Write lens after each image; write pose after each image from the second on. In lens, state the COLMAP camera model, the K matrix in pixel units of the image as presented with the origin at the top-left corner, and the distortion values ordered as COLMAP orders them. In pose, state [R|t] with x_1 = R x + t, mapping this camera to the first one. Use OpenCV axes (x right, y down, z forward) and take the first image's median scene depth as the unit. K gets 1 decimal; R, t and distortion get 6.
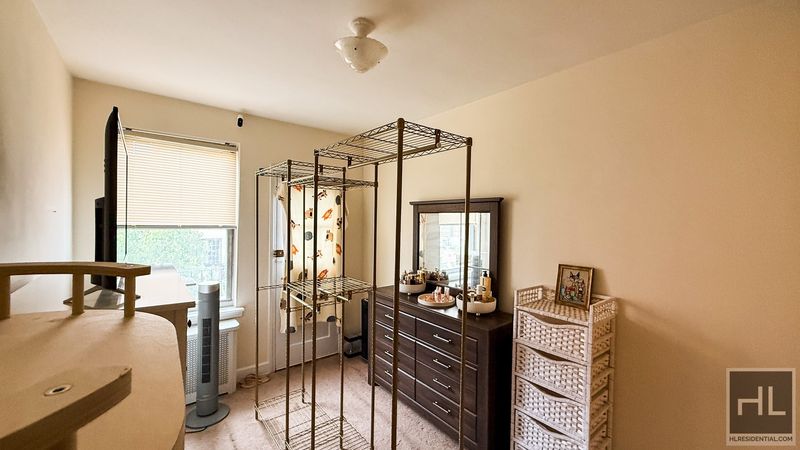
lens RADIAL K [[321.0, 0, 400.5], [0, 321.0, 223.3], [0, 0, 1]] dist [0.002280, 0.000401]
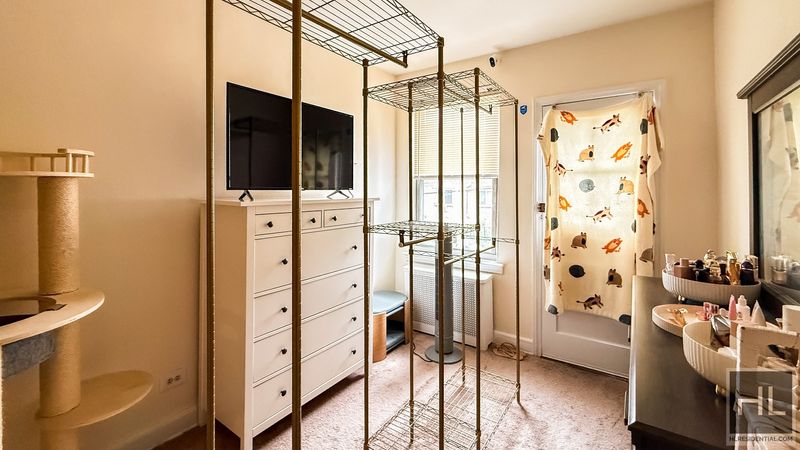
lens RADIAL K [[321.0, 0, 409.4], [0, 321.0, 191.4], [0, 0, 1]] dist [0.002280, 0.000401]
pose [[0.288520, -0.013810, -0.957374, 0.258306], [-0.002420, 0.999882, -0.015152, 0.060291], [0.957471, 0.006688, 0.288453, 0.414988]]
